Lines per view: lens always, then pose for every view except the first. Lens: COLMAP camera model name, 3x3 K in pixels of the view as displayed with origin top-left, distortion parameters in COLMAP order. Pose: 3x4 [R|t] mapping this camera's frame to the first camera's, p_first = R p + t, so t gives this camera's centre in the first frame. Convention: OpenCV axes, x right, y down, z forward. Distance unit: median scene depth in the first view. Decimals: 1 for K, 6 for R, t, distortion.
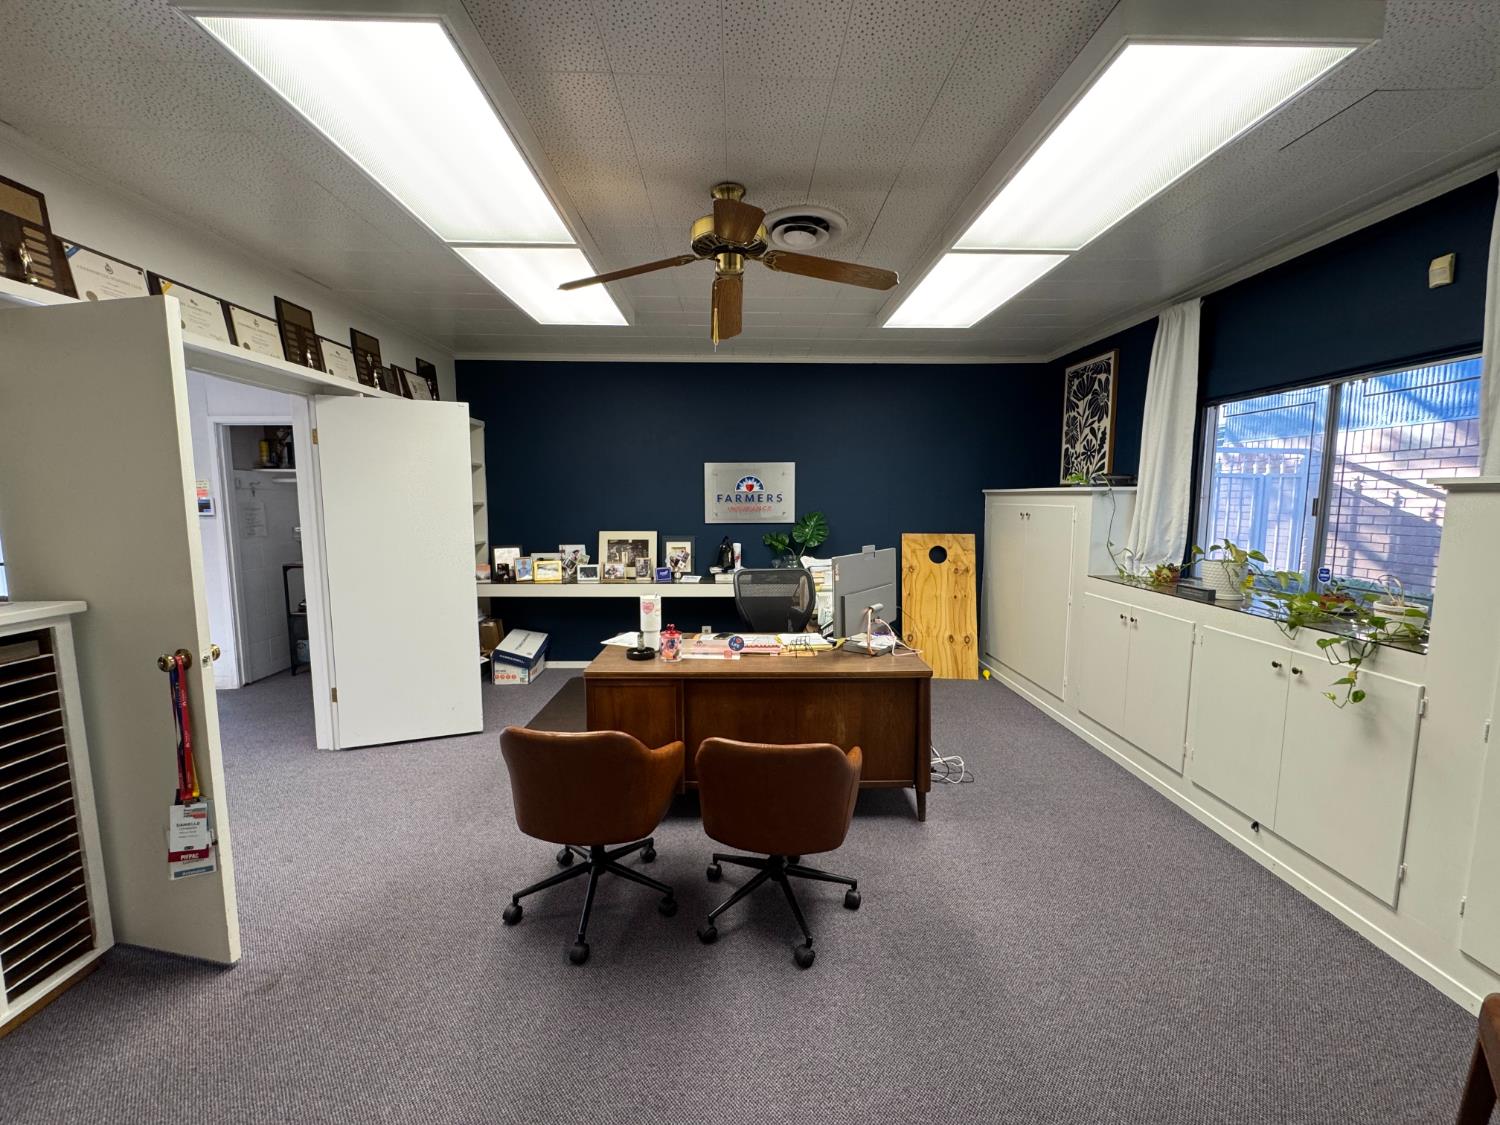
lens RADIAL K [[599.7, 0, 747.7], [0, 599.7, 562.4], [0, 0, 1]] dist [-0.004288, -0.000076]
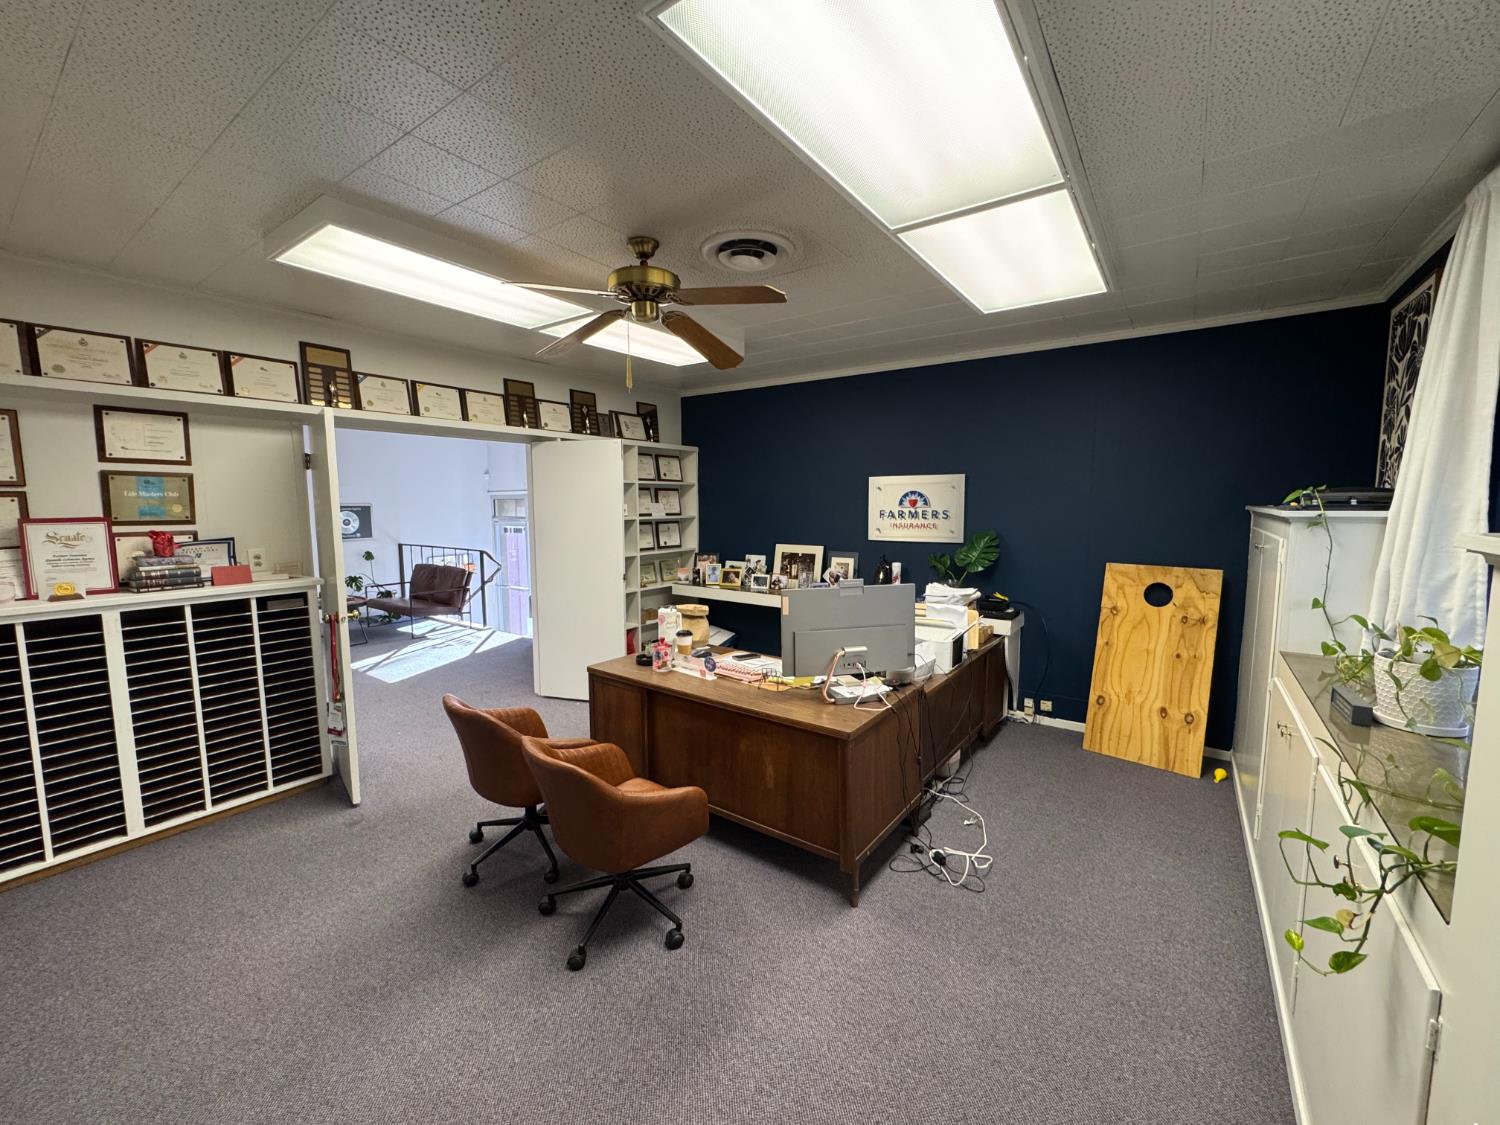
lens RADIAL K [[599.7, 0, 749.2], [0, 599.7, 561.6], [0, 0, 1]] dist [-0.004288, -0.000076]
pose [[0.797629, 0.059061, -0.600250, 0.367828], [-0.062120, 0.997946, 0.015644, -0.034971], [0.599941, 0.024810, 0.799659, 0.121202]]
